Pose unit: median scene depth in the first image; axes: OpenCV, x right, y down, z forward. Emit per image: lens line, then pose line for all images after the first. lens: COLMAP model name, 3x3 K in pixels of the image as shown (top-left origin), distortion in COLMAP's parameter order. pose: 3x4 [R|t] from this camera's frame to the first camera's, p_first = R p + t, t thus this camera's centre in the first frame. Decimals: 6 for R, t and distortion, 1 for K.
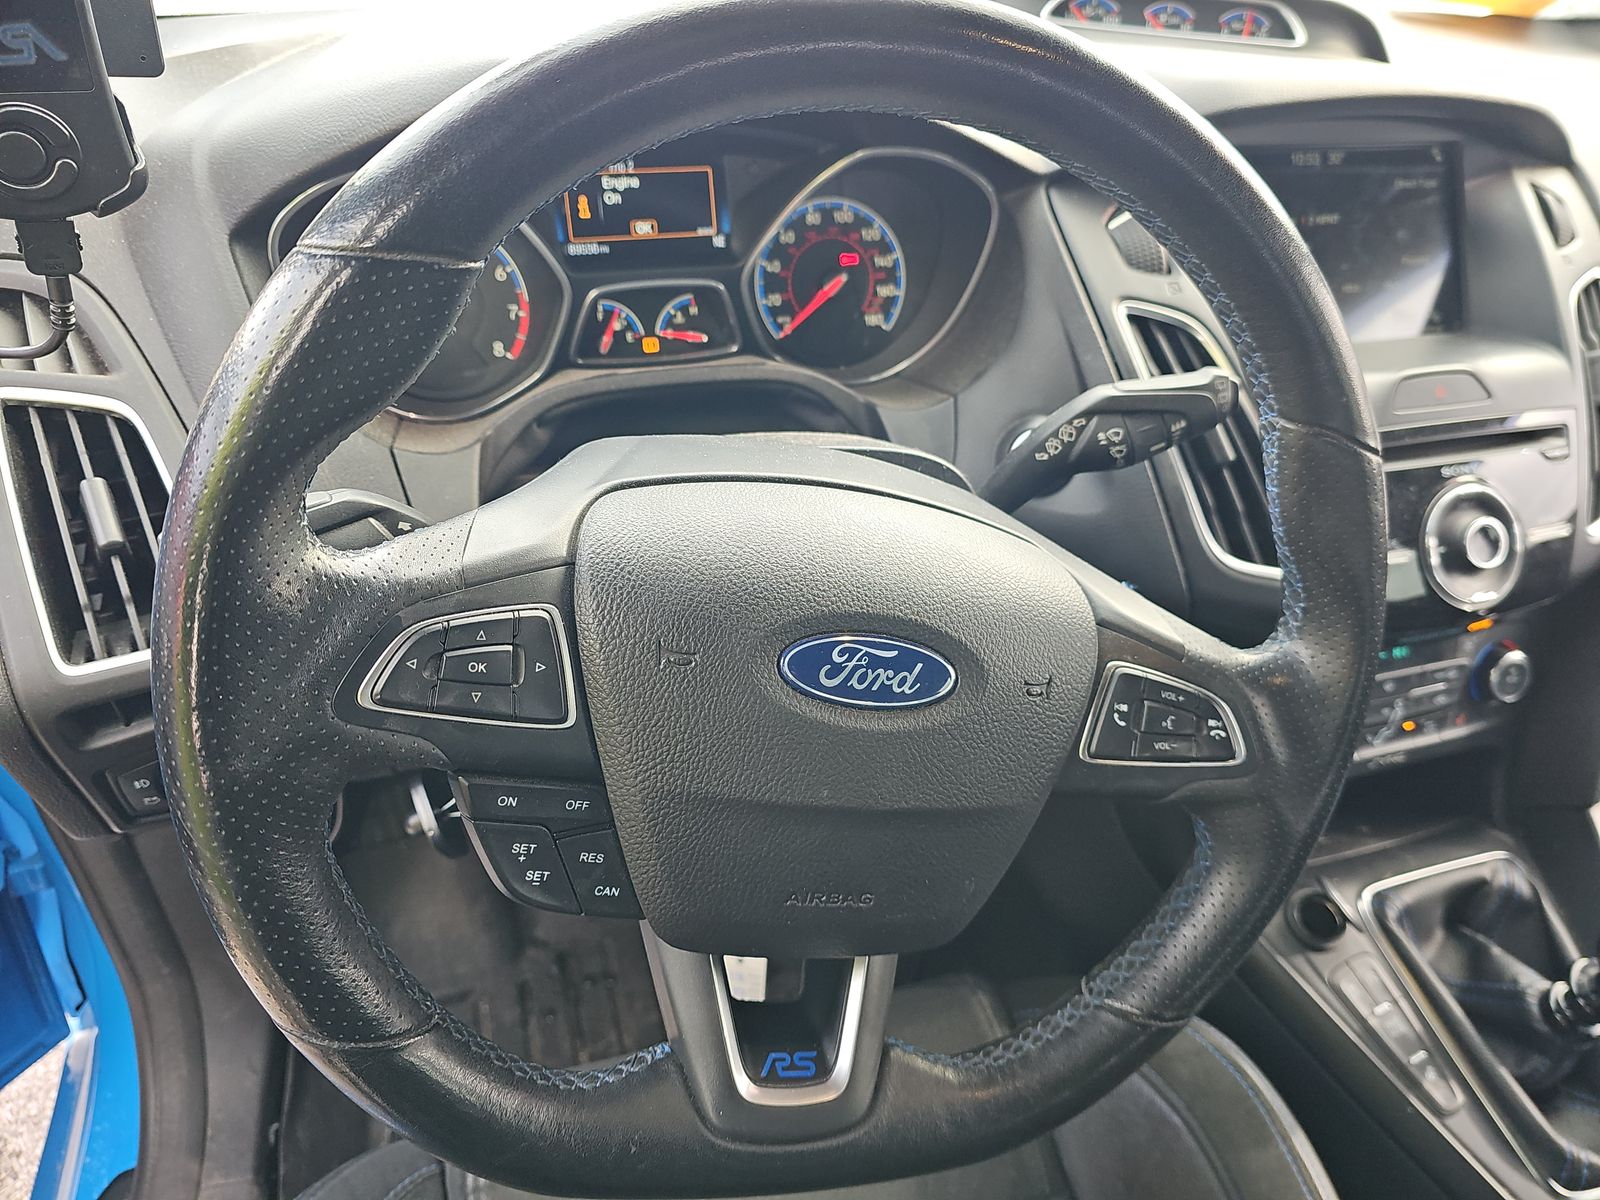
lens RADIAL K [[1076.8, 0, 798.1], [0, 1076.8, 593.2], [0, 0, 1]] dist [0.035605, -0.038797]
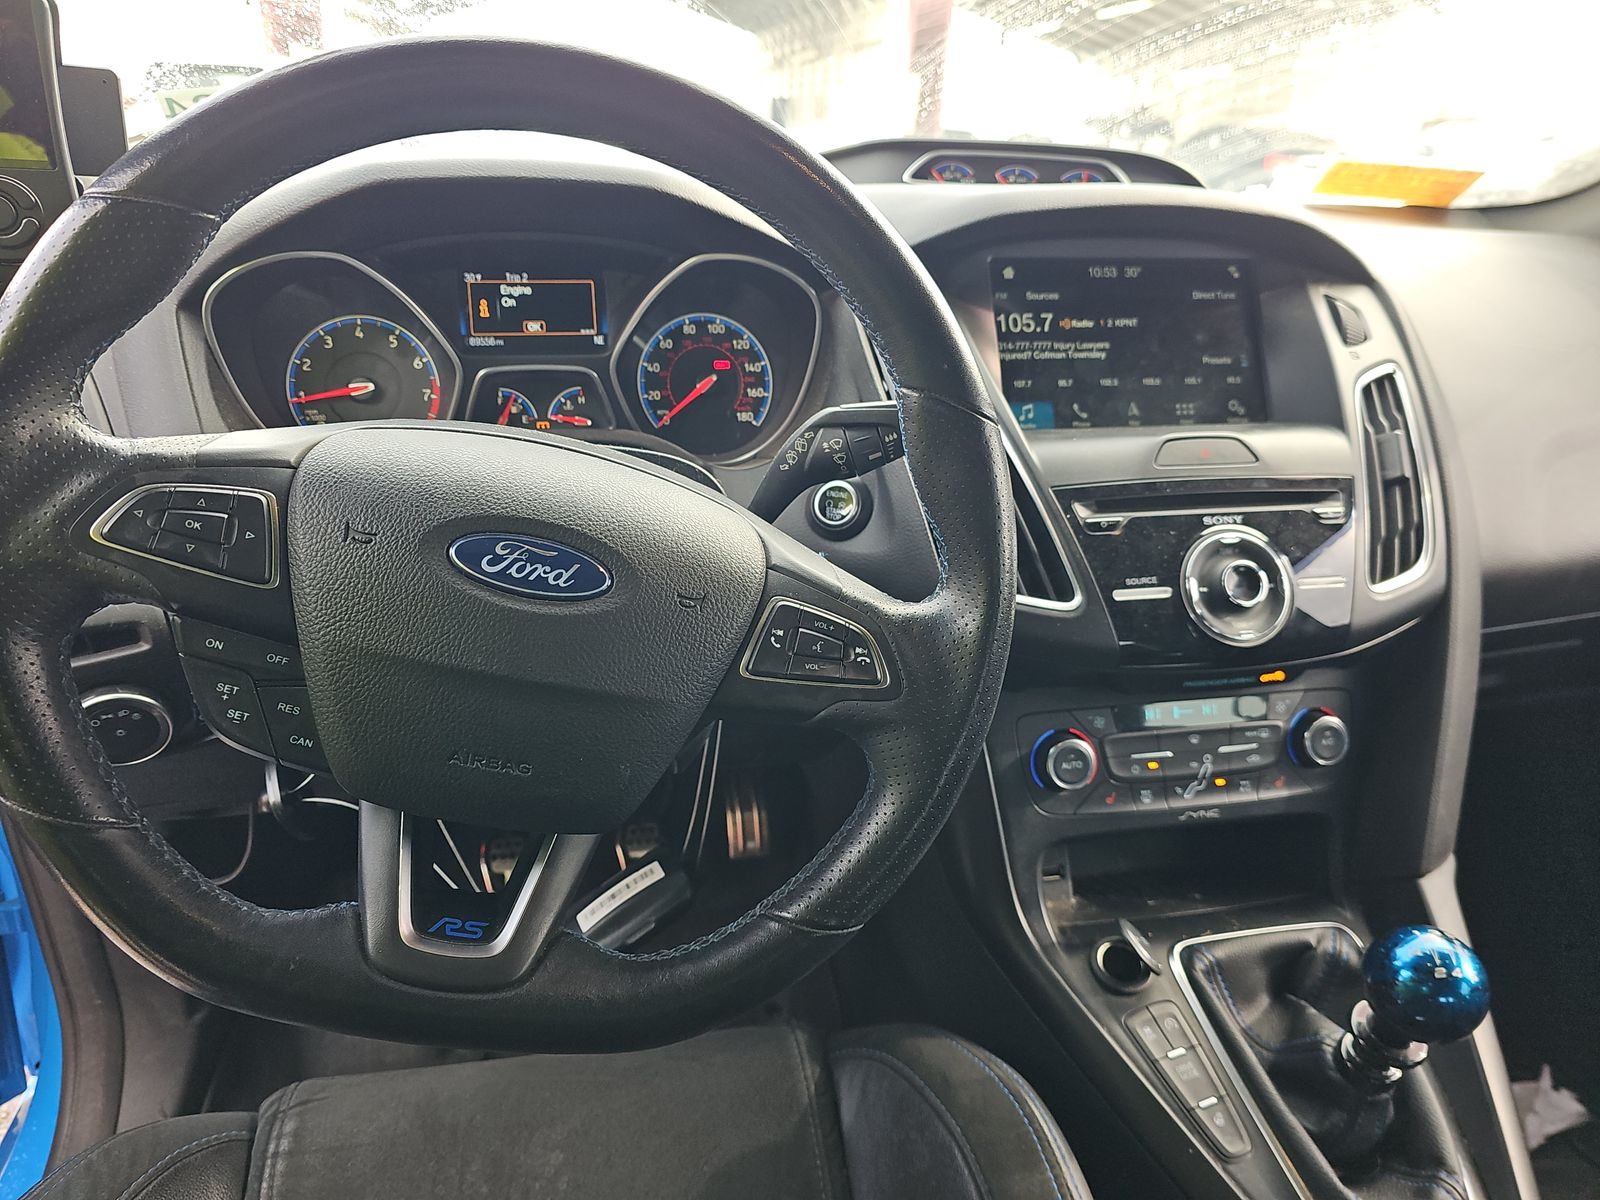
lens RADIAL K [[1086.4, 0, 802.0], [0, 1086.4, 629.3], [0, 0, 1]] dist [0.056680, -0.061672]
pose [[0.993037, 0.026707, -0.114735, 0.302299], [-0.049043, 0.979273, -0.196518, 0.217096], [0.107109, 0.200776, 0.973764, -0.087581]]
